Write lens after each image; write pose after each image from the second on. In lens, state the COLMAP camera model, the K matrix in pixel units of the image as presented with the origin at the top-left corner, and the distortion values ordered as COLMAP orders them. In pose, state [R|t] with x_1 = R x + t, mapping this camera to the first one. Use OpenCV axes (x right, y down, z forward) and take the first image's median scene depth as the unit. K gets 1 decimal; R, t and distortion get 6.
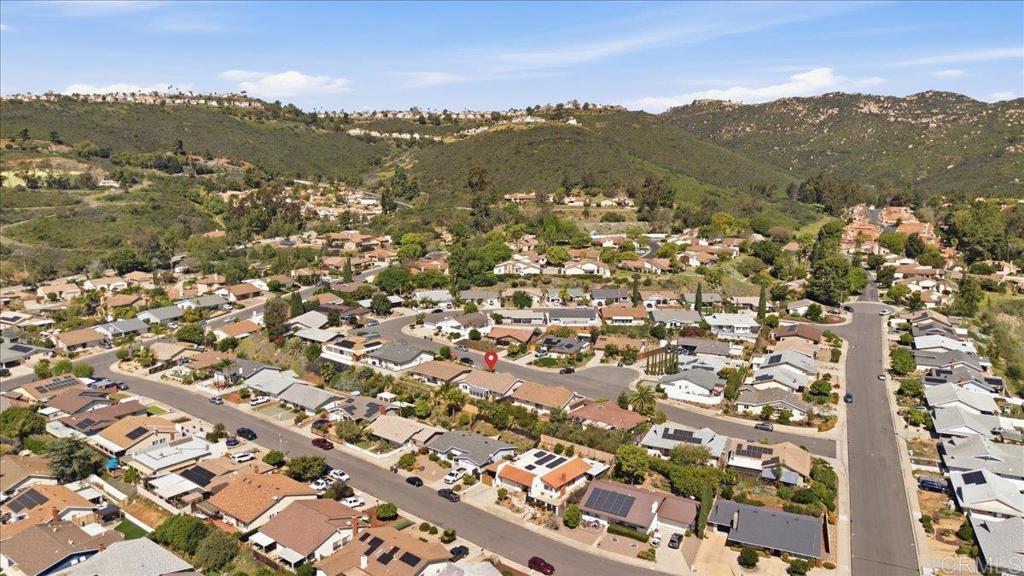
lens RADIAL K [[710.6, 0, 512.0], [0, 710.6, 288.0], [0, 0, 1]] dist [0.072637, -0.090073]
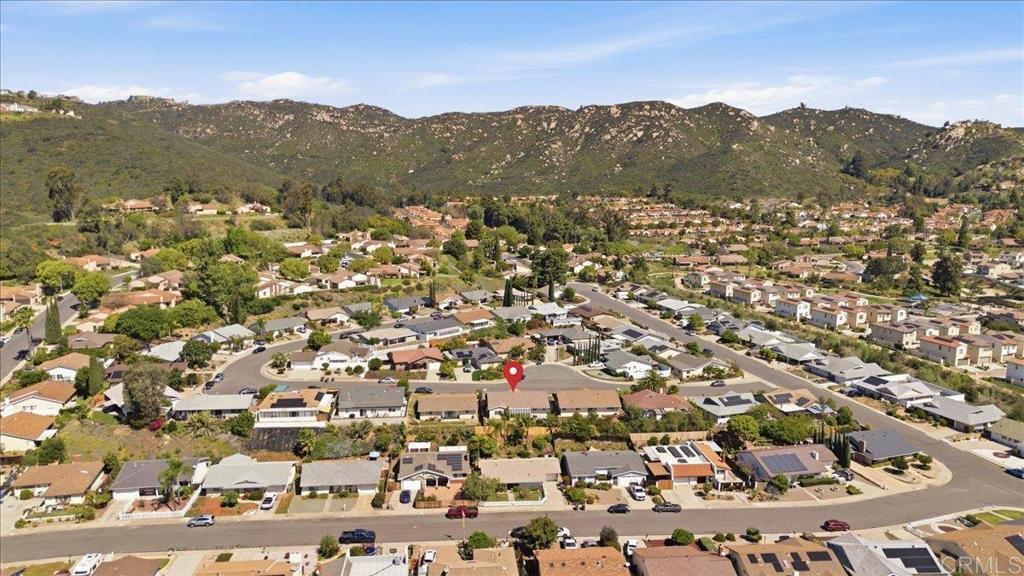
lens RADIAL K [[710.6, 0, 512.0], [0, 710.6, 288.0], [0, 0, 1]] dist [0.072637, -0.090073]
pose [[0.722105, -0.113564, 0.682398, -0.260020], [0.116316, 0.992321, 0.042057, -0.021999], [-0.681935, 0.049004, 0.729770, 0.123936]]
